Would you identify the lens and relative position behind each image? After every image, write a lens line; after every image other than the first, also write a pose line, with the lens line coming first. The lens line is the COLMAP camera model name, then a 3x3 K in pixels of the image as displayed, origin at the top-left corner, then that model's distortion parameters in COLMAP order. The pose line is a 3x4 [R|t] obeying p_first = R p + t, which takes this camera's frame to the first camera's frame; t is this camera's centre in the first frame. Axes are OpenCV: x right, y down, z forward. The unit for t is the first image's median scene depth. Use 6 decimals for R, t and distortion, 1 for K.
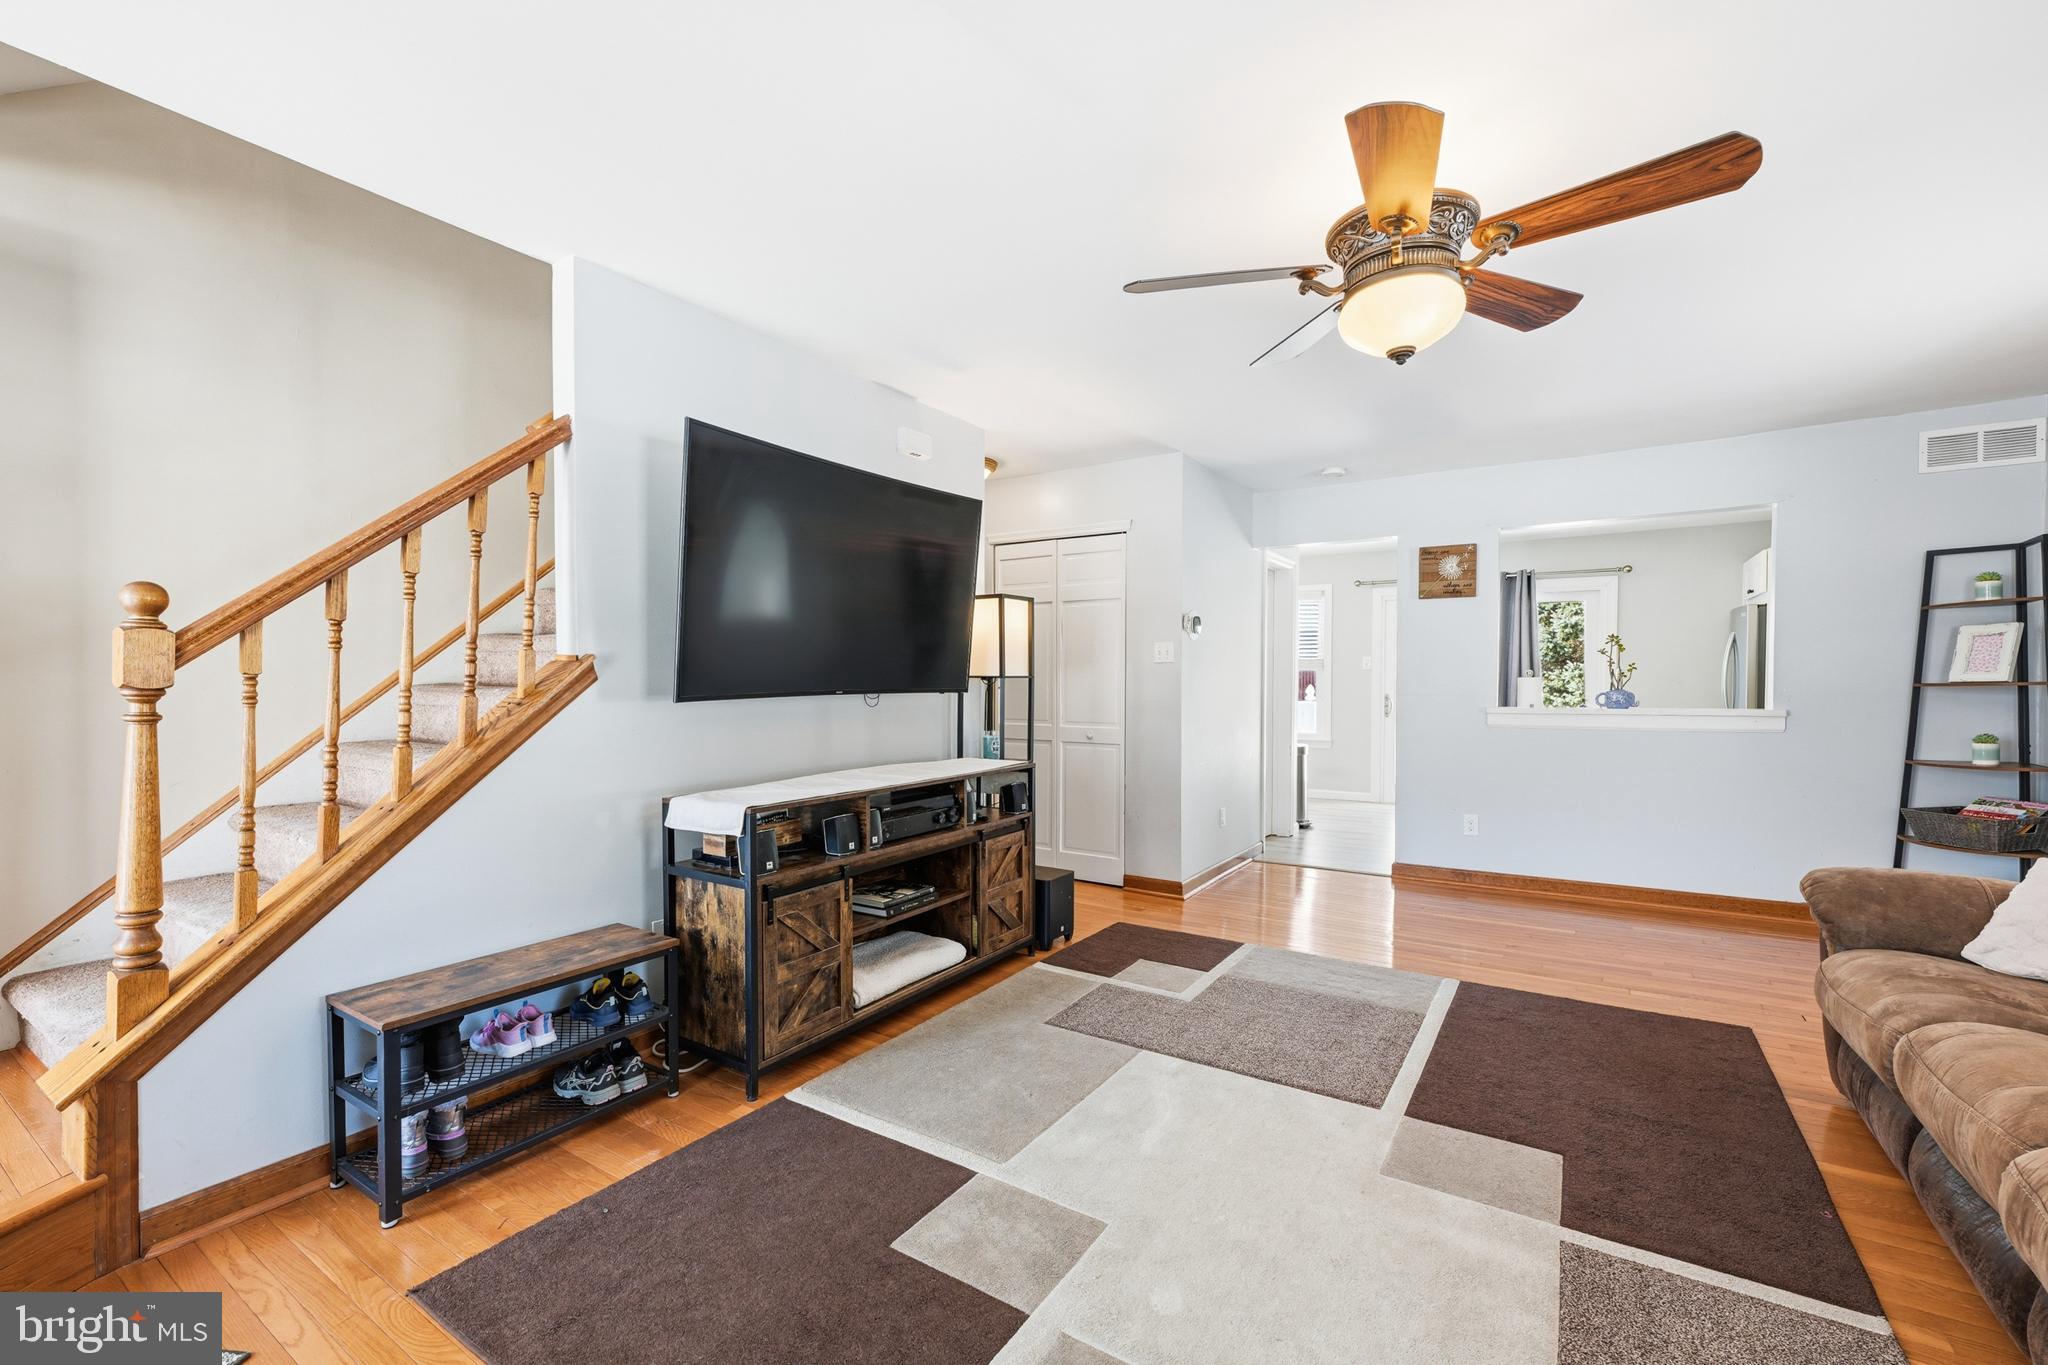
lens RADIAL K [[868.8, 0, 1024.0], [0, 868.8, 696.3], [0, 0, 1]] dist [-0.000696, 0.000166]
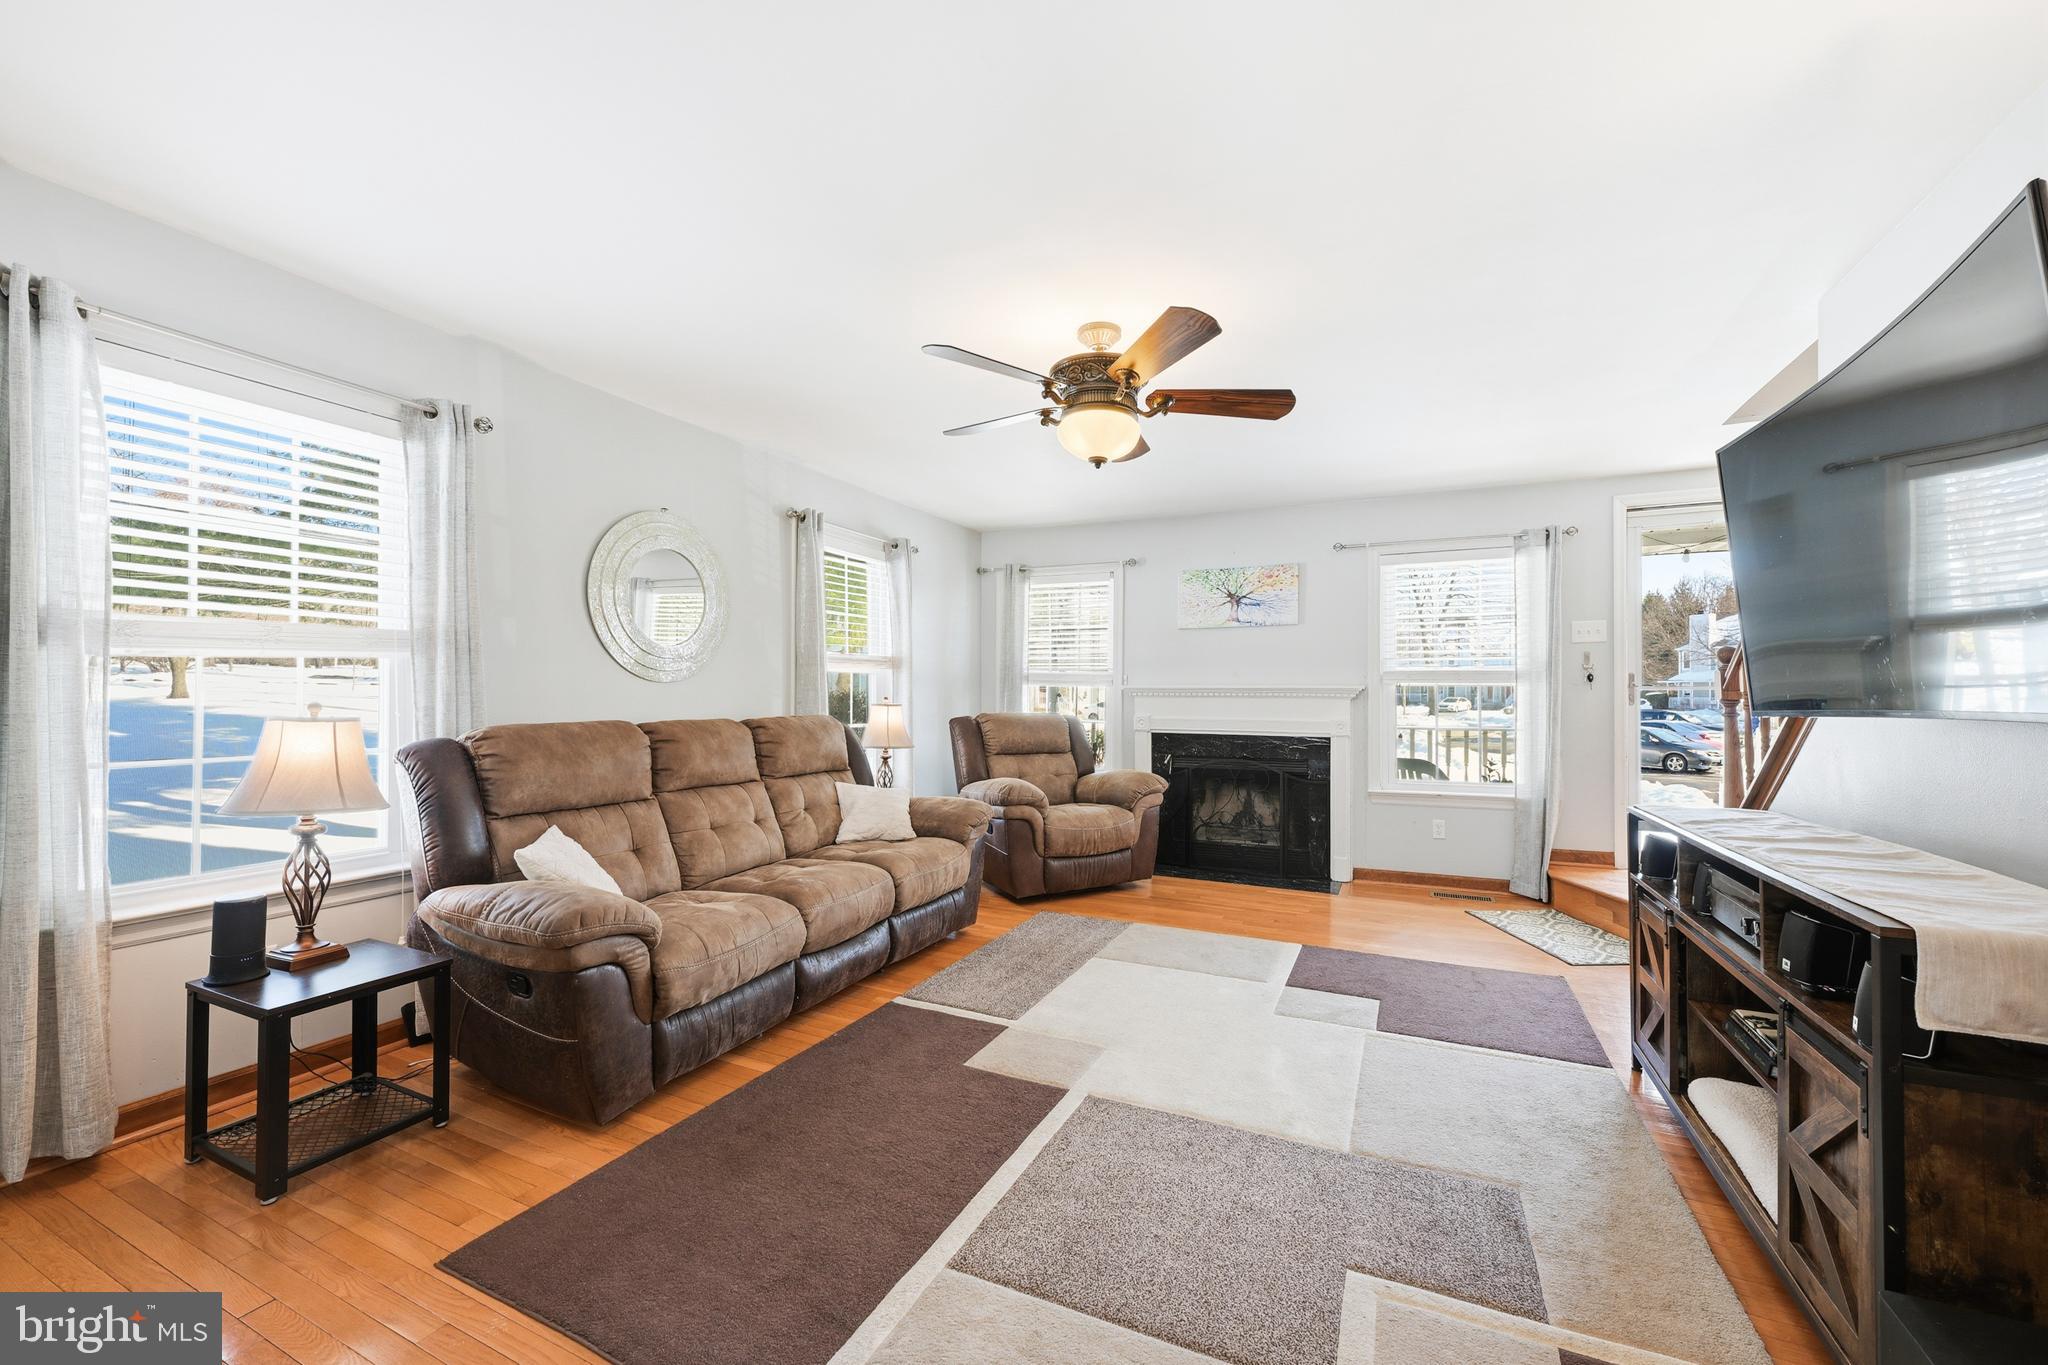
lens RADIAL K [[813.8, 0, 1024.0], [0, 813.8, 682.5], [0, 0, 1]] dist [-0.002906, 0.000046]
pose [[-0.991847, -0.003004, -0.127400, 0.472715], [-0.003860, 0.999972, 0.006470, -0.027738], [0.127377, 0.006909, -0.991830, 1.511342]]
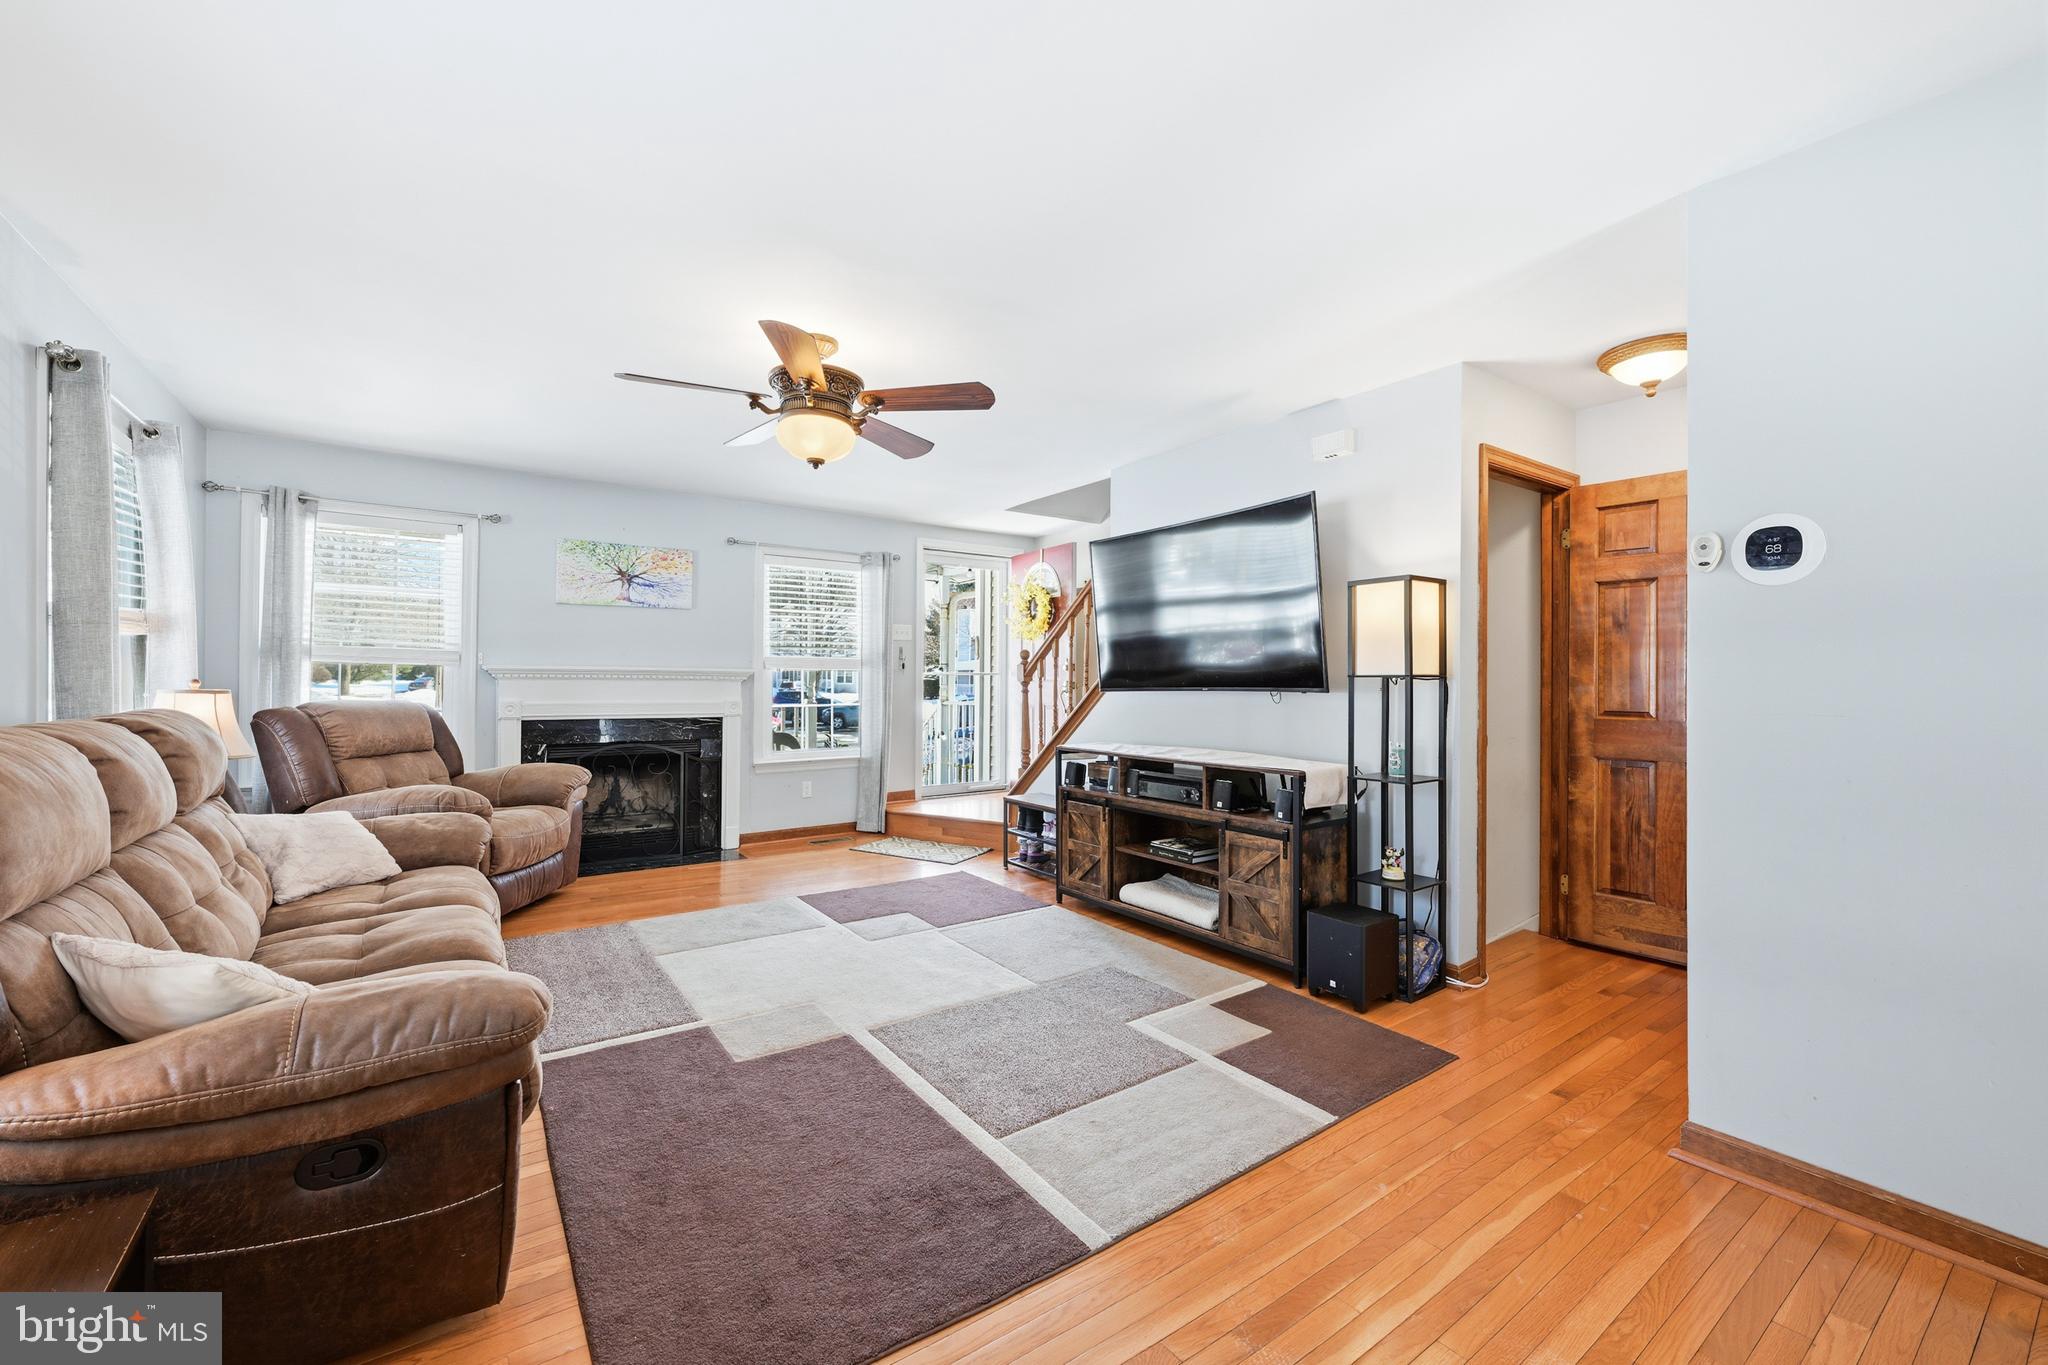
lens RADIAL K [[830.2, 0, 1028.5], [0, 830.2, 671.9], [0, 0, 1]] dist [-0.000095, 0.000119]
pose [[-0.369689, -0.009588, -0.929106, 1.078544], [-0.025718, 0.999669, -0.000084, -0.023632], [0.928800, 0.023864, -0.369813, 1.244688]]
